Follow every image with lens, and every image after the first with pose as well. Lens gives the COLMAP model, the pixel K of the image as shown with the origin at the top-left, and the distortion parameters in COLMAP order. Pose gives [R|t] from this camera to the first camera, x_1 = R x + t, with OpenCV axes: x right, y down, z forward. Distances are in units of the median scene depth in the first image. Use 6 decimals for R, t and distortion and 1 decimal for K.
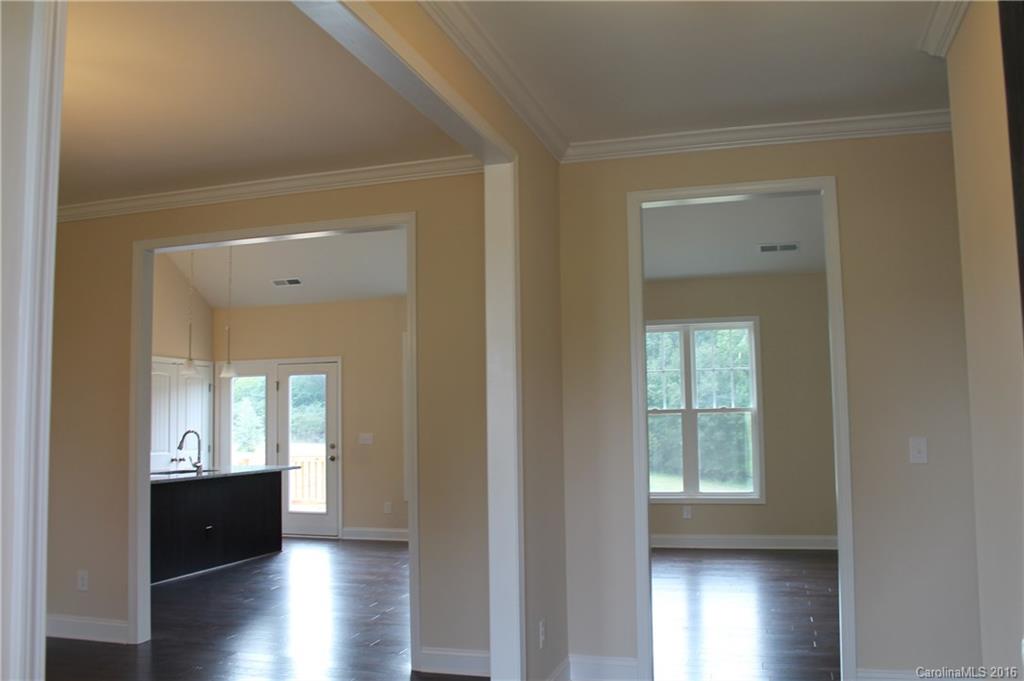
lens RADIAL K [[872.9, 0, 504.9], [0, 872.9, 348.9], [0, 0, 1]] dist [-0.107348, 0.011901]
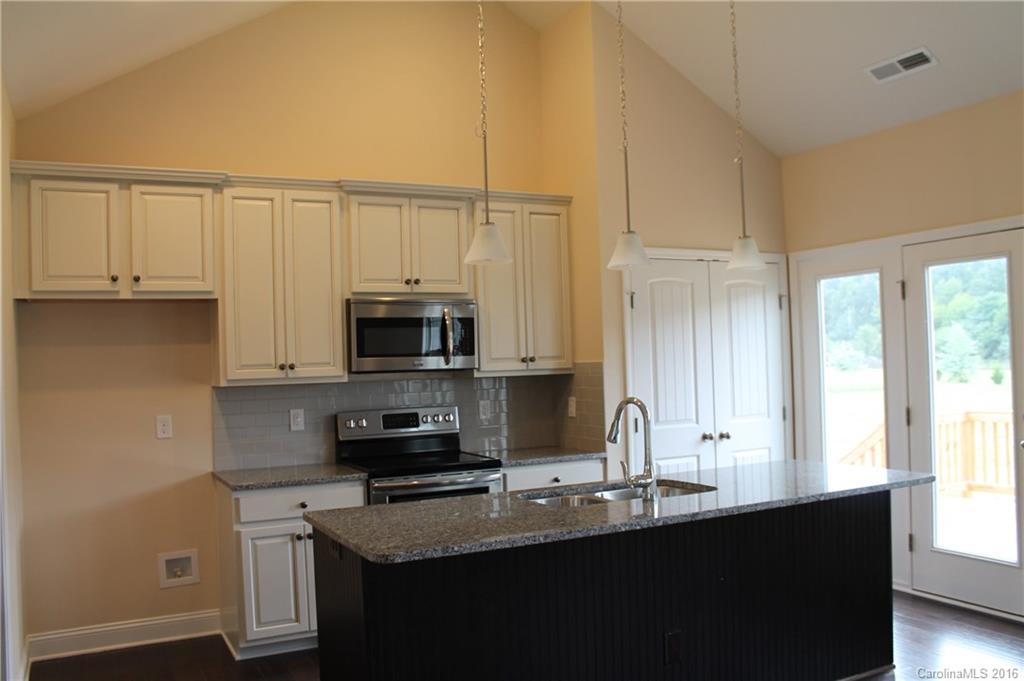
lens RADIAL K [[872.9, 0, 515.0], [0, 872.9, 346.8], [0, 0, 1]] dist [-0.107348, 0.011901]
pose [[0.709246, -0.021960, -0.704619, -0.070669], [0.079579, 0.995620, 0.049072, 0.030207], [0.700455, -0.090877, 0.707887, 0.449981]]
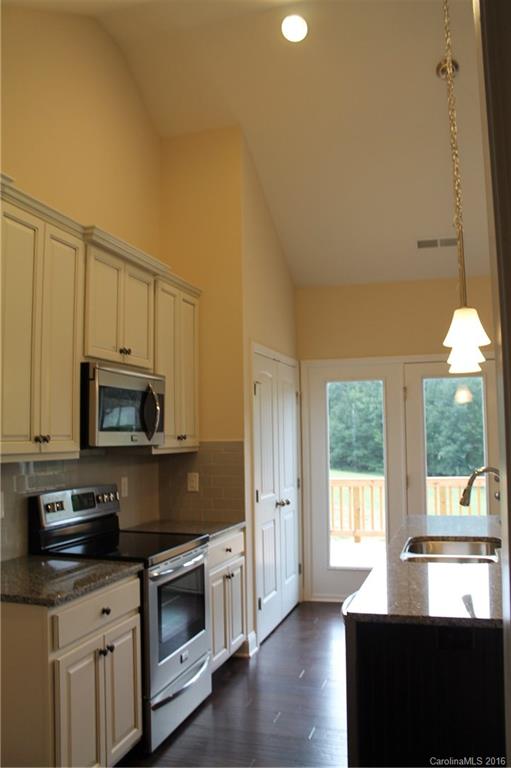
lens RADIAL K [[654.7, 0, 261.6], [0, 654.7, 382.3], [0, 0, 1]] dist [-0.107348, 0.011901]
pose [[0.999913, -0.001716, 0.013081, -0.345360], [0.001708, 0.999998, 0.000618, 0.029617], [-0.013082, -0.000595, 0.999914, 0.420671]]
